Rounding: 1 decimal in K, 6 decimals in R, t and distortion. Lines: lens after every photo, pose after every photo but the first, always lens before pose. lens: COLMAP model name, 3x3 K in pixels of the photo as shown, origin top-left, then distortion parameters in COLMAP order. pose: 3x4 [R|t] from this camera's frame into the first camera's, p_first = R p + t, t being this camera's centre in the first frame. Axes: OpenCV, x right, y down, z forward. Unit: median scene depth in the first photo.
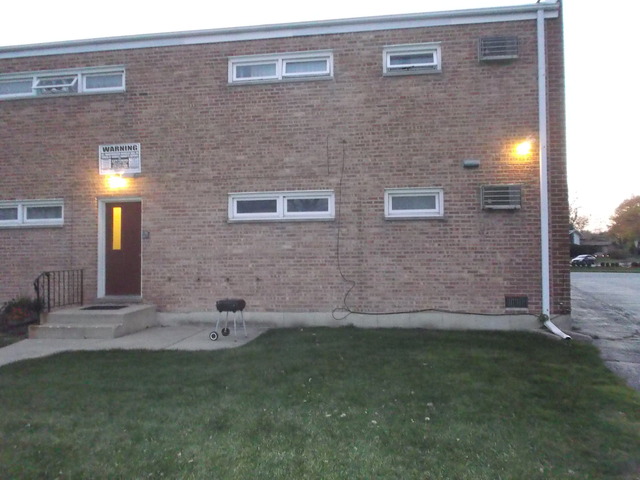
lens RADIAL K [[489.6, 0, 320.0], [0, 489.6, 240.0], [0, 0, 1]] dist [-0.007564, 0.003431]
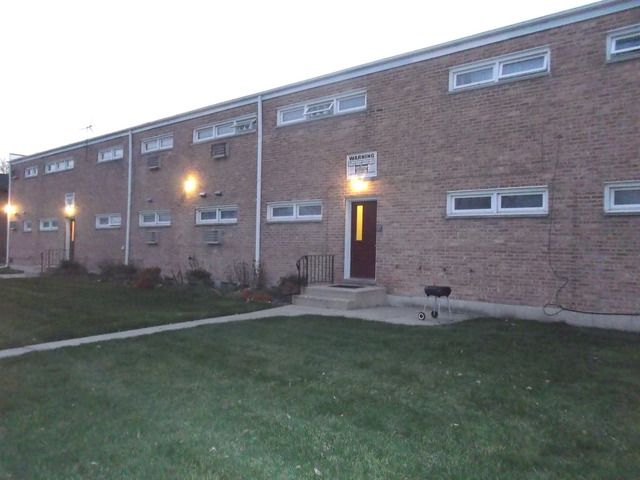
lens RADIAL K [[489.6, 0, 320.0], [0, 489.6, 240.0], [0, 0, 1]] dist [-0.007564, 0.003431]
pose [[0.849266, 0.023222, -0.527454, 0.157898], [-0.017836, 0.999724, 0.015296, 0.002013], [0.527663, -0.003583, 0.849446, -0.093303]]
